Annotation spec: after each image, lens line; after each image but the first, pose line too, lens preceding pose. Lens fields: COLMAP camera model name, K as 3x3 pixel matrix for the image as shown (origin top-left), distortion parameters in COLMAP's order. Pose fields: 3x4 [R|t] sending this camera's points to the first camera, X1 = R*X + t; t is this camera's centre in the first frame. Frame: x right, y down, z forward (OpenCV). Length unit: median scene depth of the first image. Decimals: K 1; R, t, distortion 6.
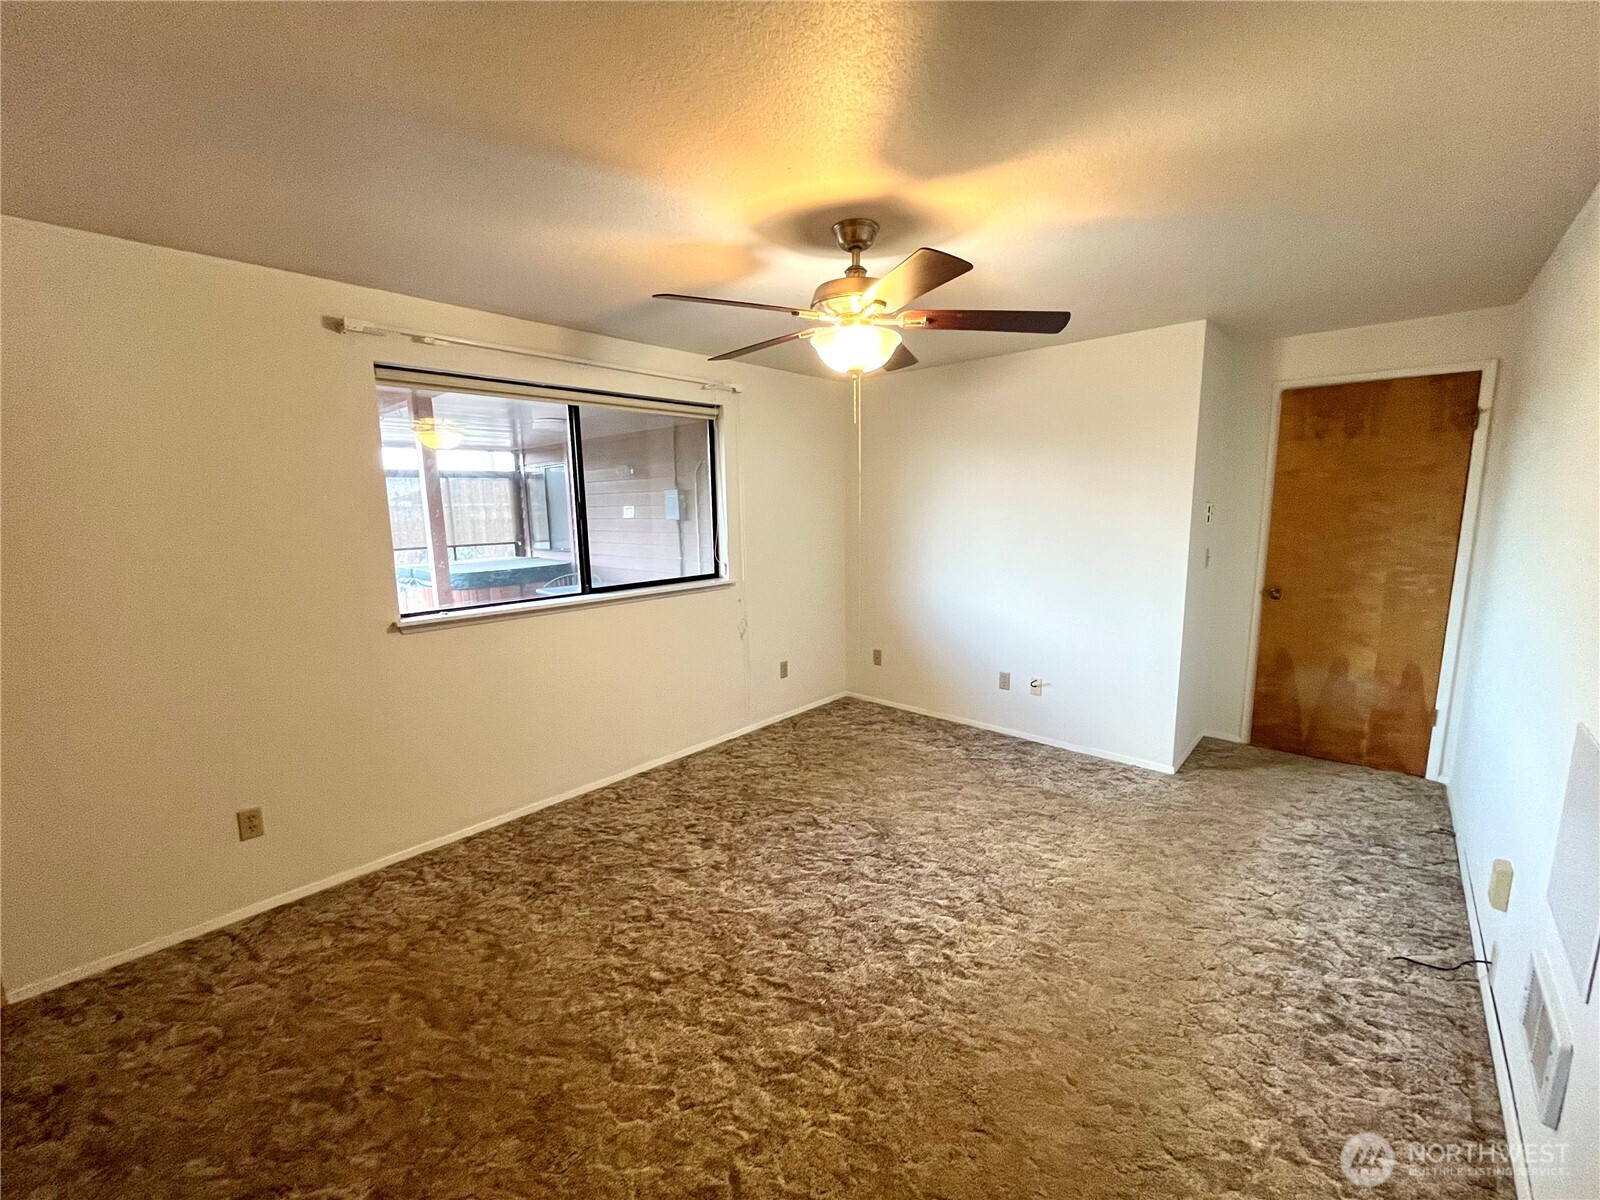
lens RADIAL K [[644.8, 0, 799.4], [0, 644.8, 605.3], [0, 0, 1]] dist [0.002890, -0.000628]
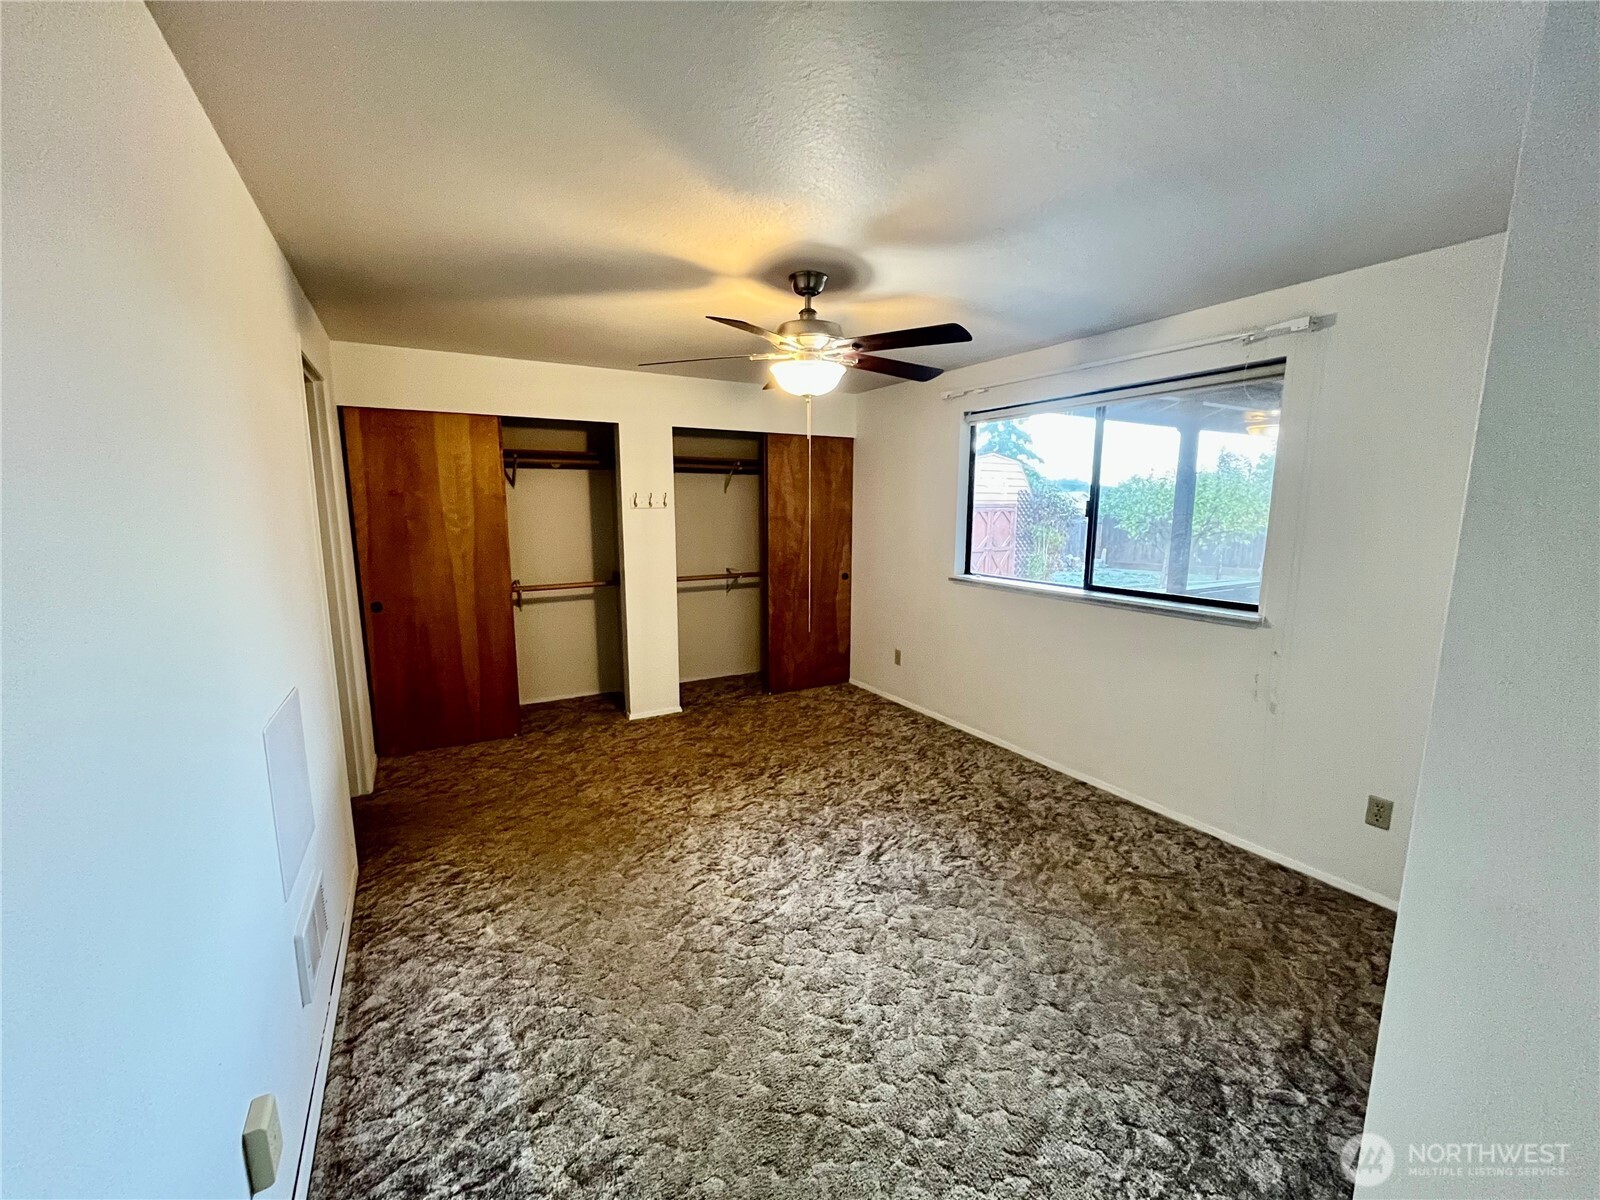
lens RADIAL K [[644.8, 0, 801.4], [0, 644.8, 602.9], [0, 0, 1]] dist [0.002890, -0.000628]
pose [[-0.298754, 0.161150, -0.940626, 0.921064], [-0.146764, 0.966156, 0.212138, -0.174768], [0.942977, 0.201427, -0.264992, 0.996311]]
